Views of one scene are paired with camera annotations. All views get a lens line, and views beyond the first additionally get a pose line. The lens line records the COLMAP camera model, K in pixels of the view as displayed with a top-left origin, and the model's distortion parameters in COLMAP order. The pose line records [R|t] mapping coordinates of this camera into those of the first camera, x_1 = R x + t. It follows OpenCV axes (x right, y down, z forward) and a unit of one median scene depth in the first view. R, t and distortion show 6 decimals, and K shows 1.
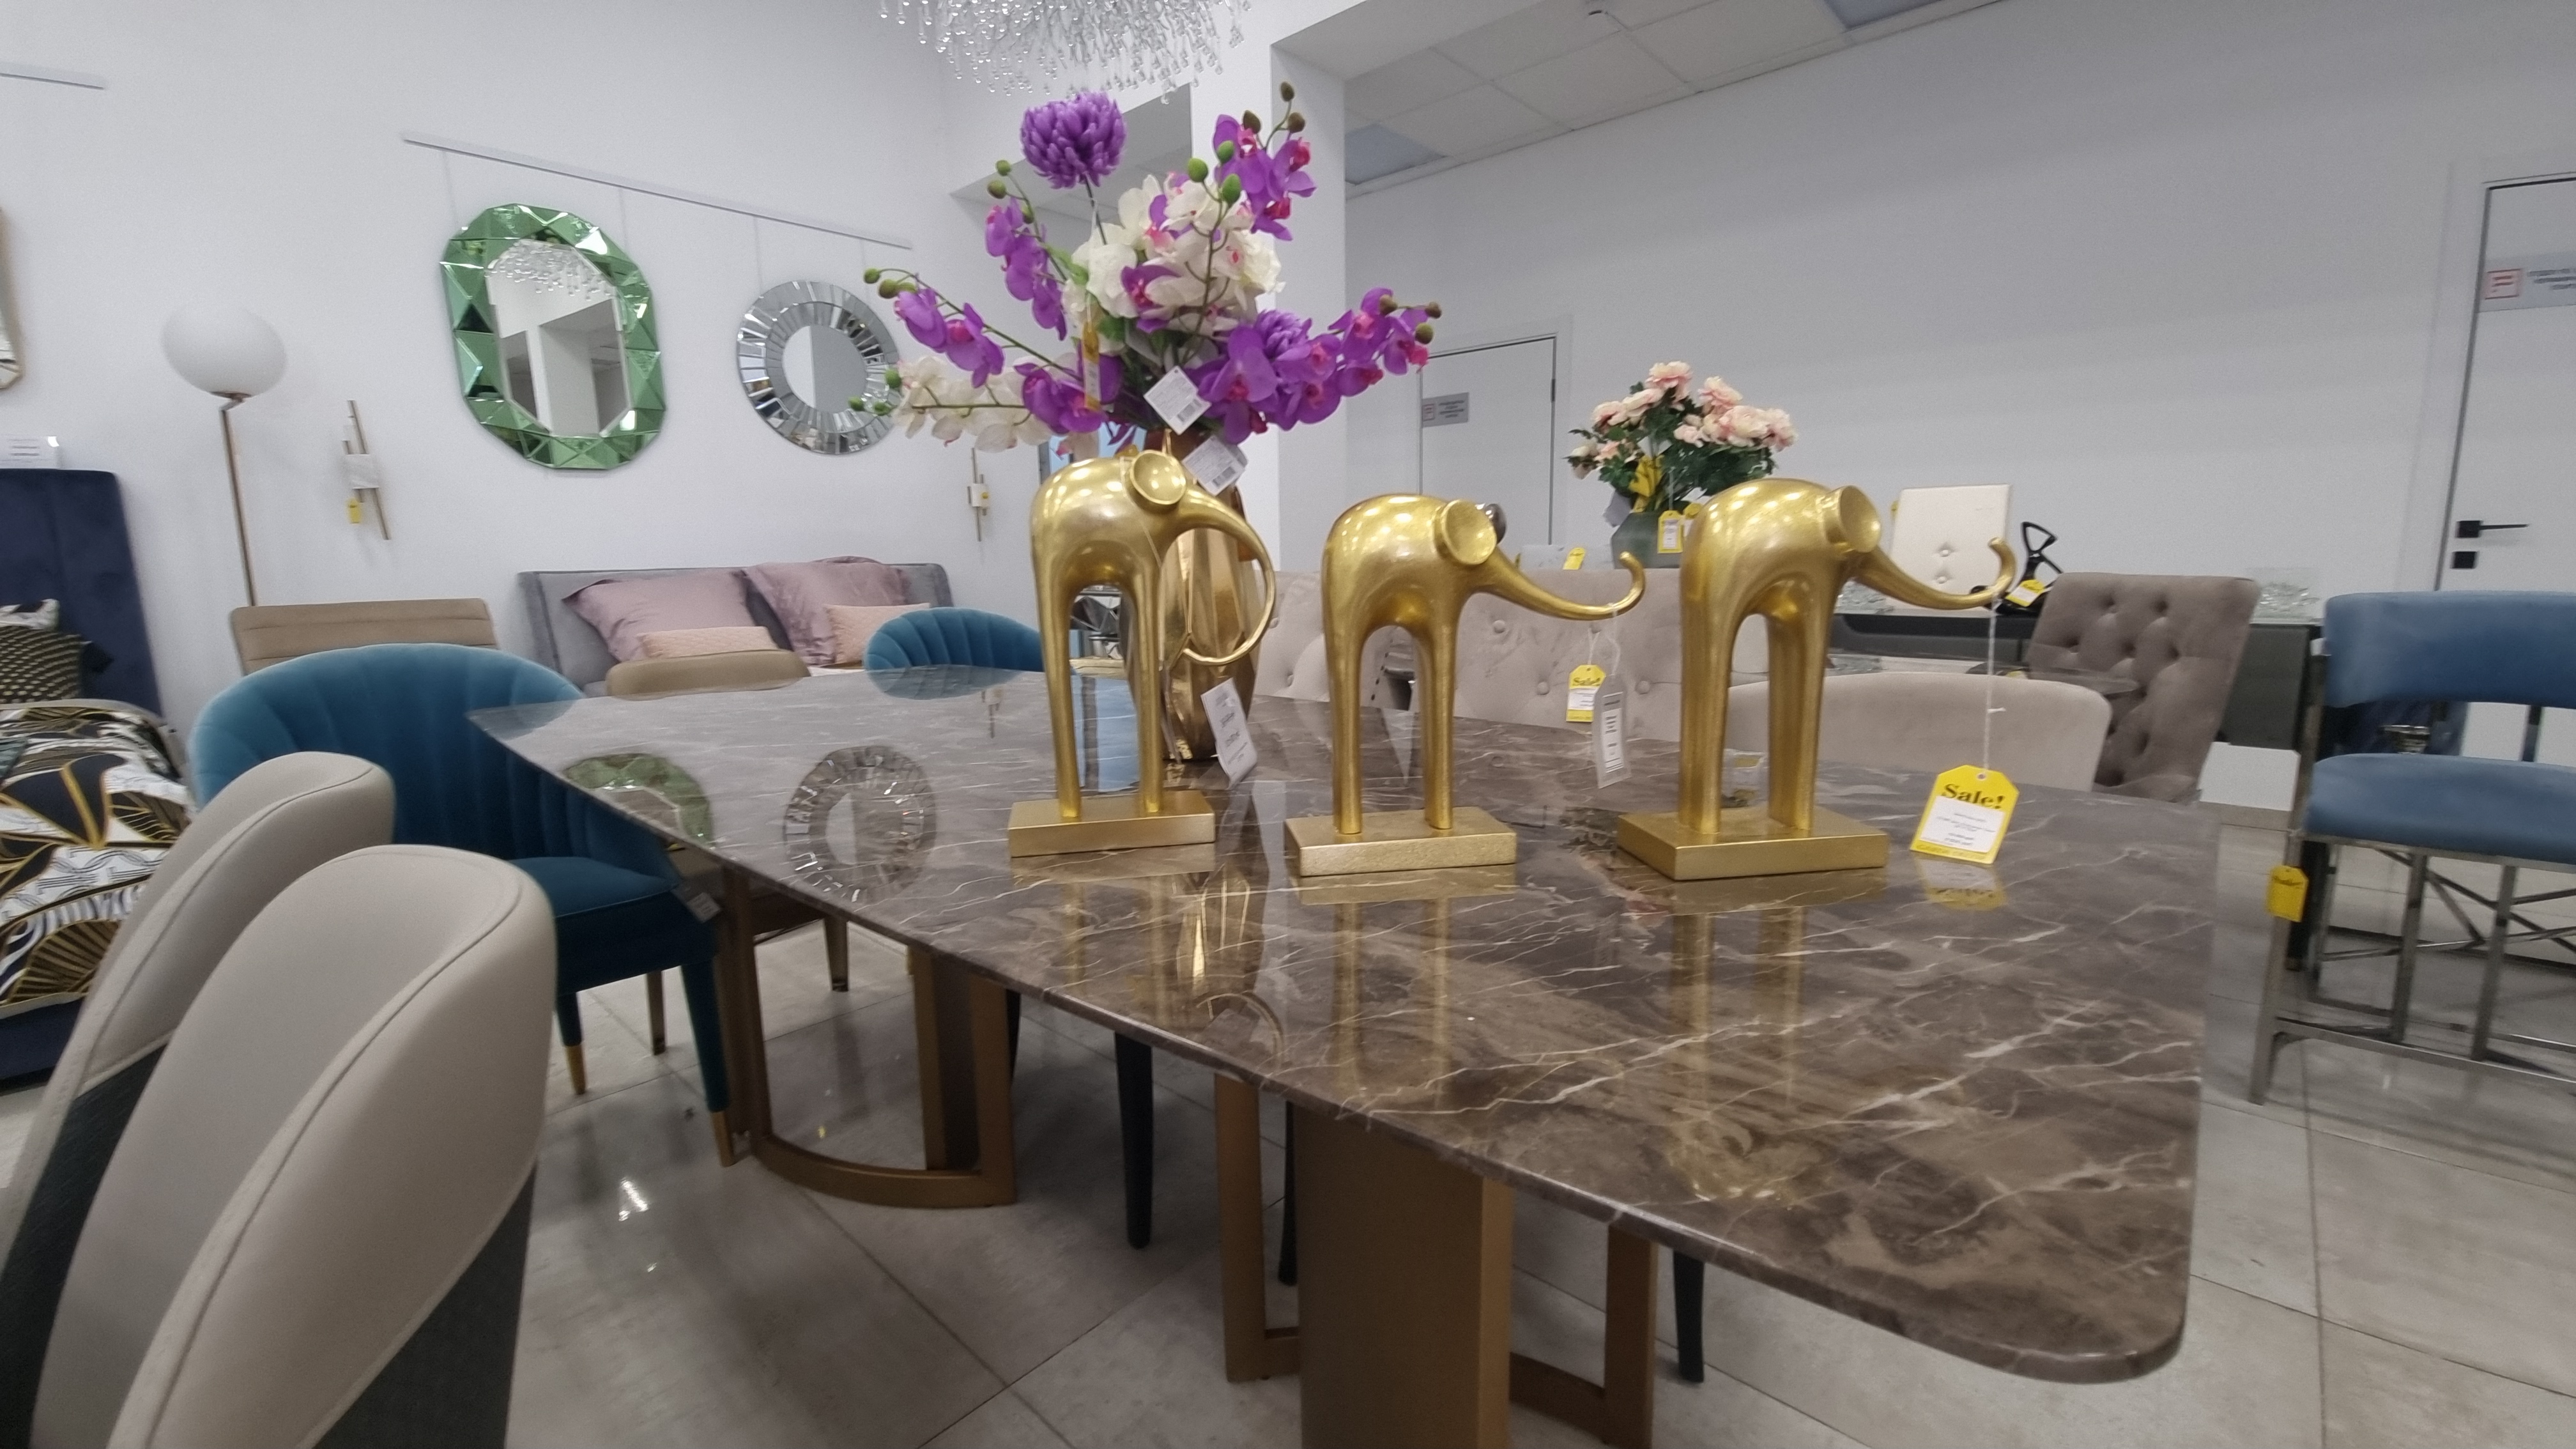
lens RADIAL K [[1043.7, 0, 1290.5], [0, 1043.7, 727.6], [0, 0, 1]] dist [-0.001999, -0.002980]
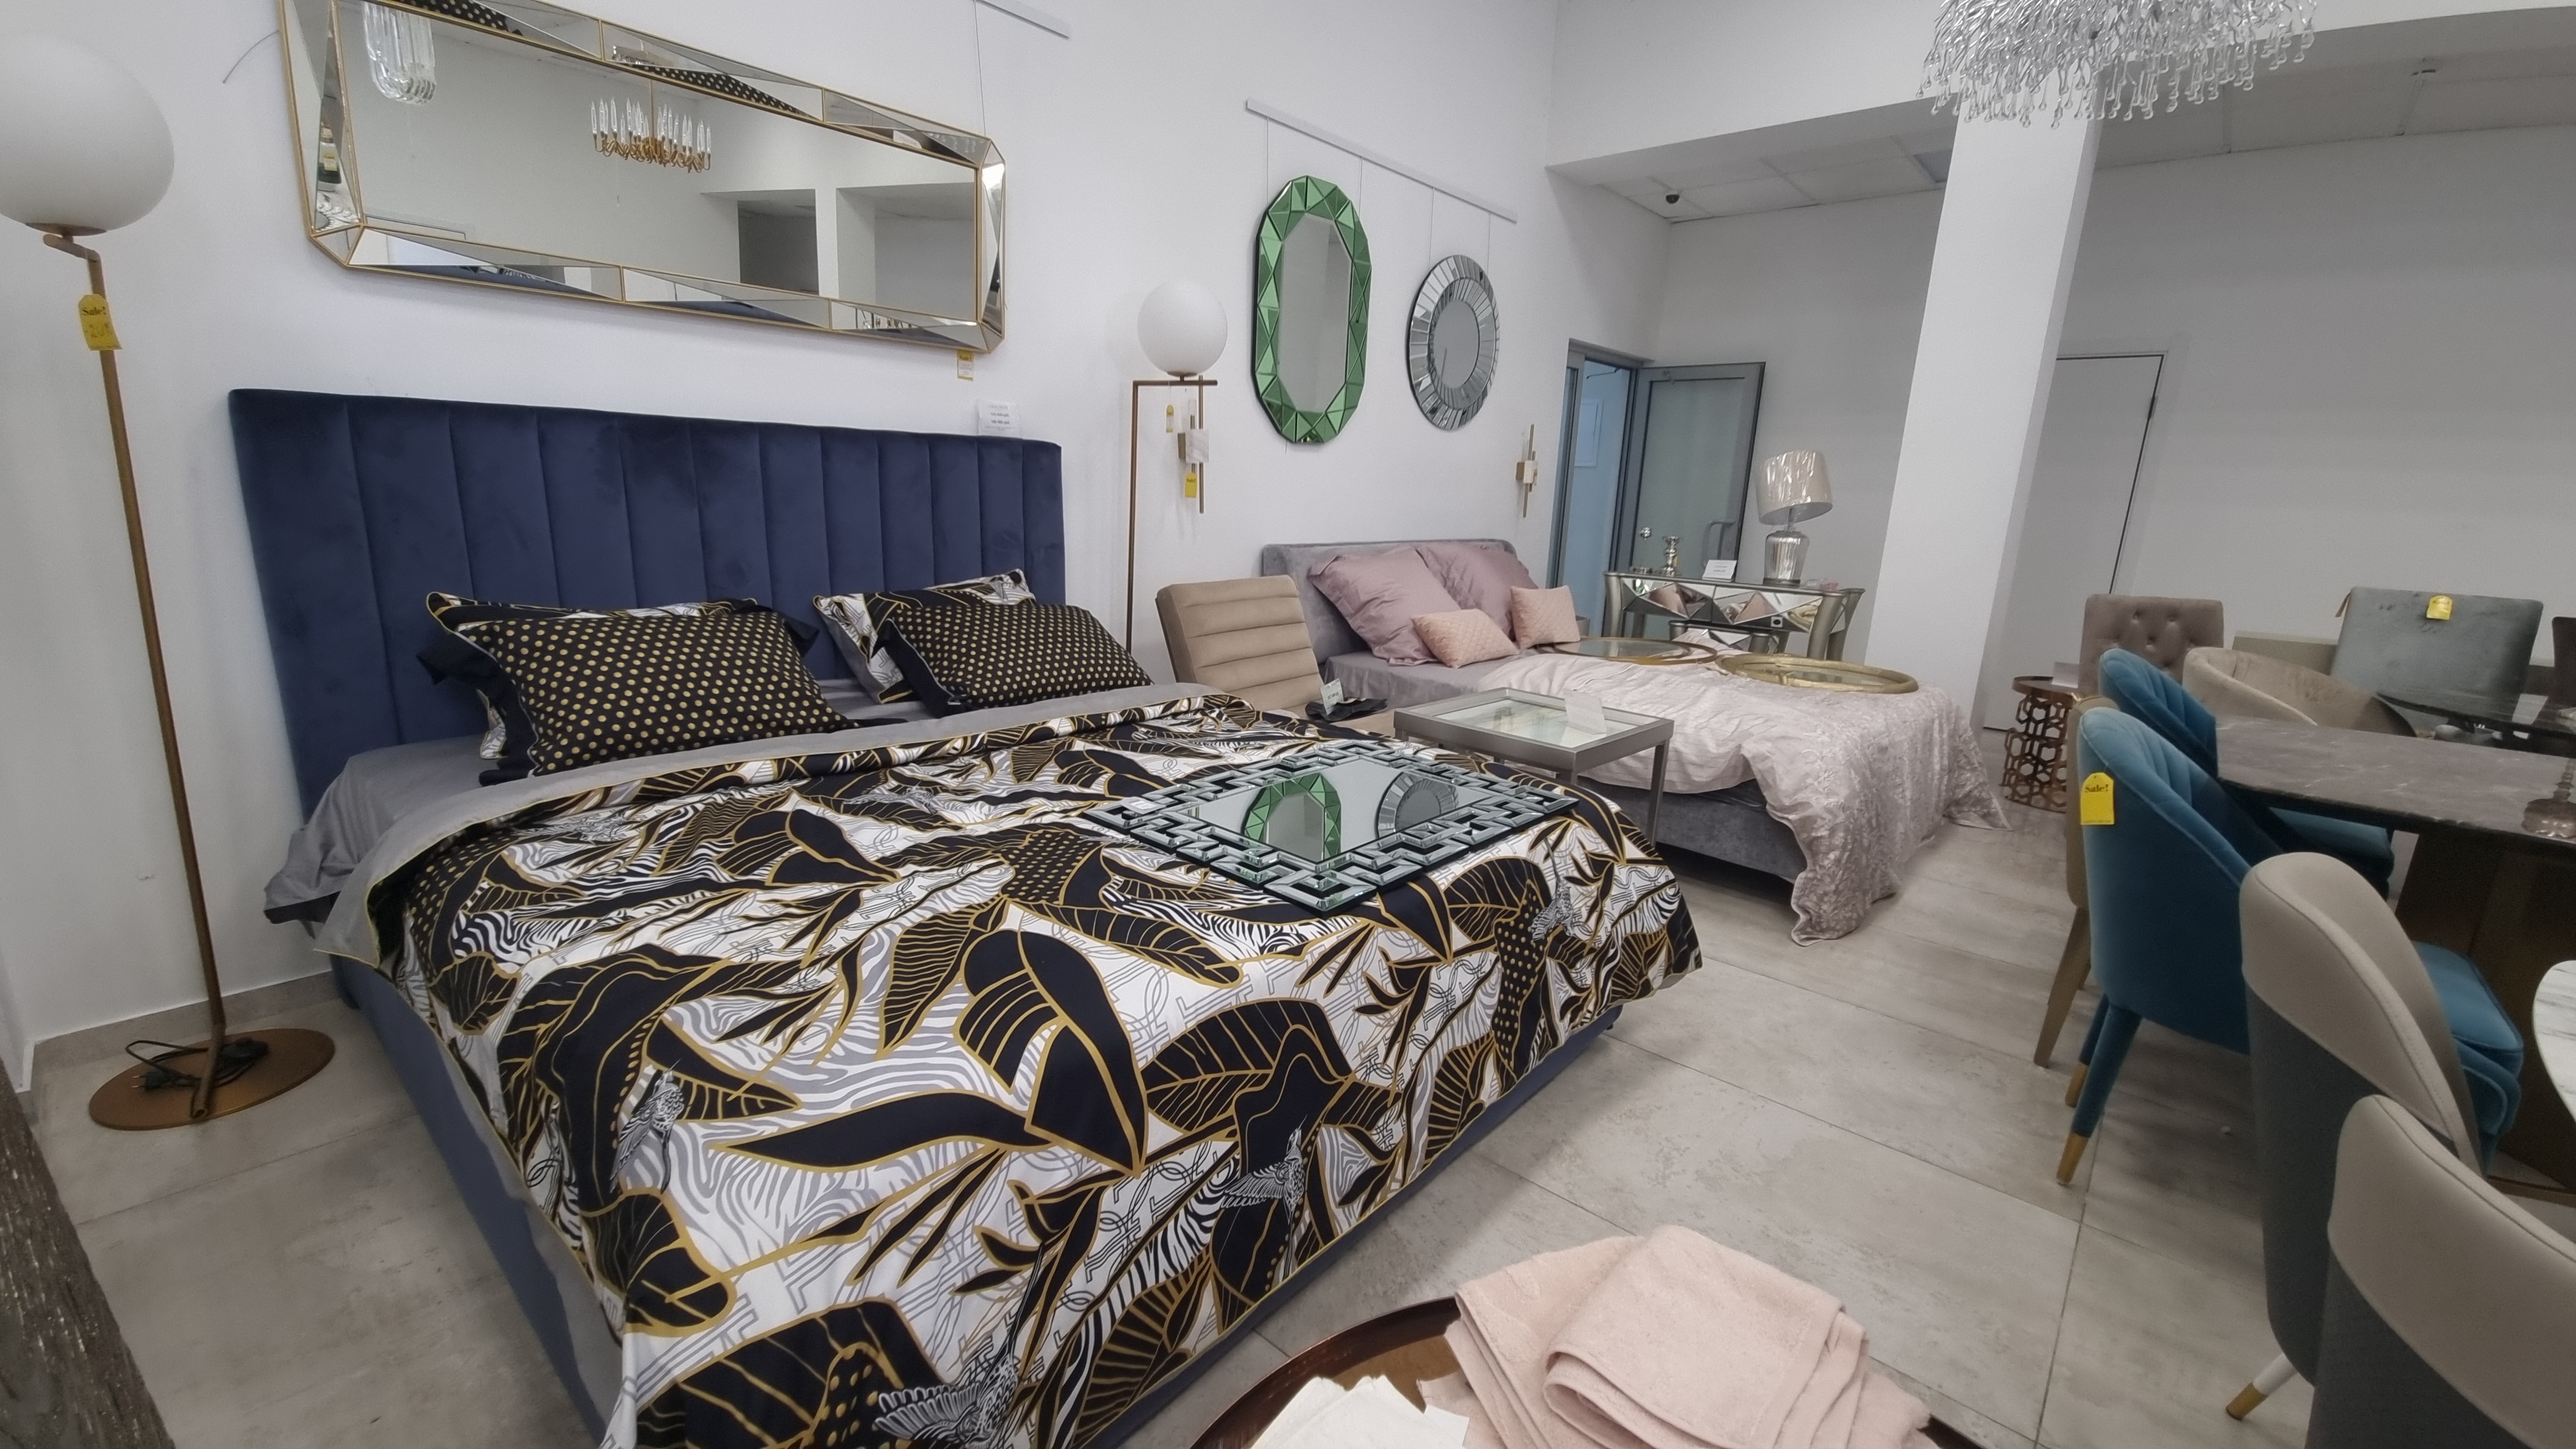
lens RADIAL K [[1043.7, 0, 1300.1], [0, 1043.7, 721.7], [0, 0, 1]] dist [-0.001999, -0.002980]
pose [[0.997010, 0.056174, 0.053062, -0.939997], [-0.059703, 0.995935, 0.067445, -0.059180], [-0.049058, -0.070411, 0.996311, -0.037750]]
